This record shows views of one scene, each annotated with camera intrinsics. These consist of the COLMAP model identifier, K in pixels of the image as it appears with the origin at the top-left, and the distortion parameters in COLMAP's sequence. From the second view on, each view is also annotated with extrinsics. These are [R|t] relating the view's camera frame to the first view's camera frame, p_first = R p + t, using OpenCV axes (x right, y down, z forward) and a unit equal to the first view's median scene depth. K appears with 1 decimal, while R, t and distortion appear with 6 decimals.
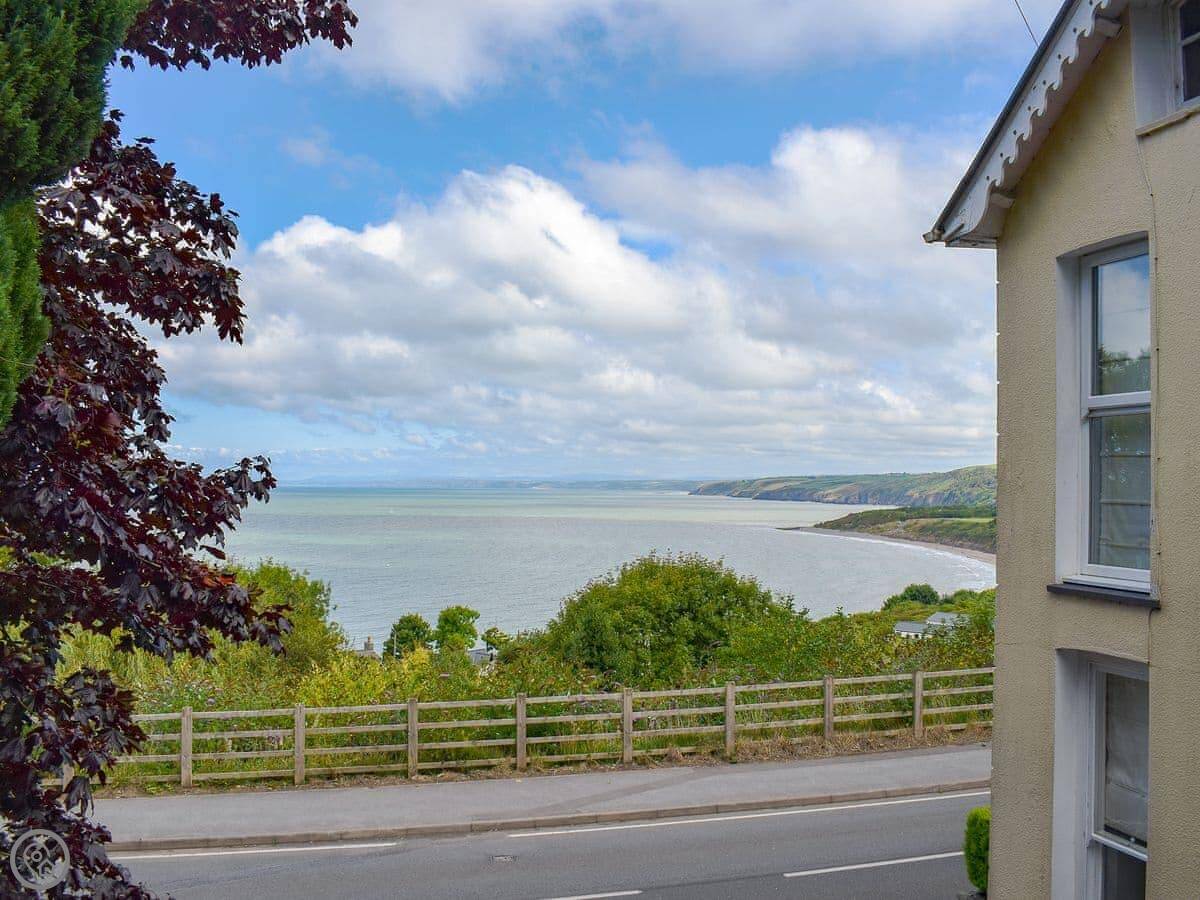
lens RADIAL K [[1123.5, 0, 592.5], [0, 1123.5, 451.9], [0, 0, 1]] dist [-0.068942, 0.000000]
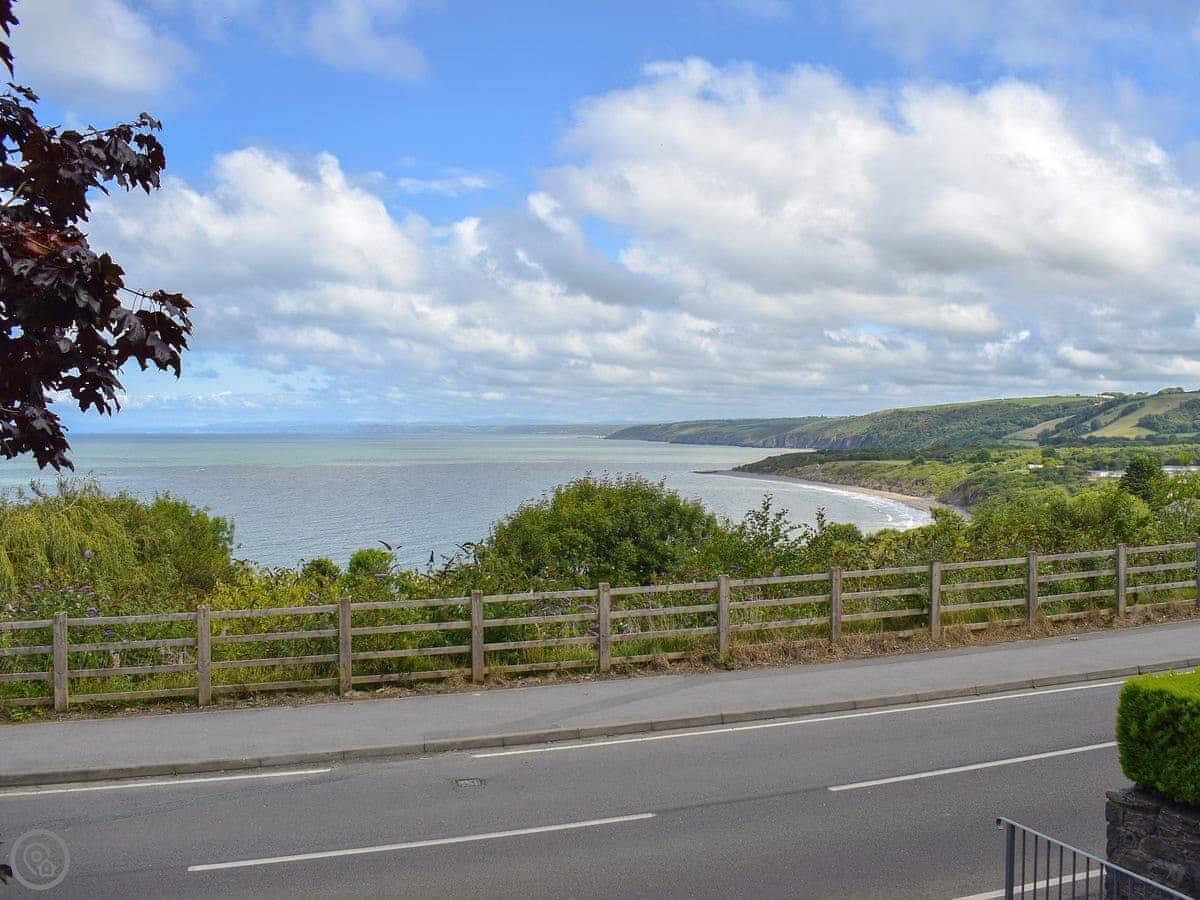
lens RADIAL K [[1123.5, 0, 596.8], [0, 1123.5, 449.7], [0, 0, 1]] dist [-0.068942, 0.000000]
pose [[0.996161, -0.004633, 0.087414, -0.047321], [0.001490, 0.999351, 0.035982, 0.081736], [-0.087524, -0.035713, 0.995522, 0.170875]]
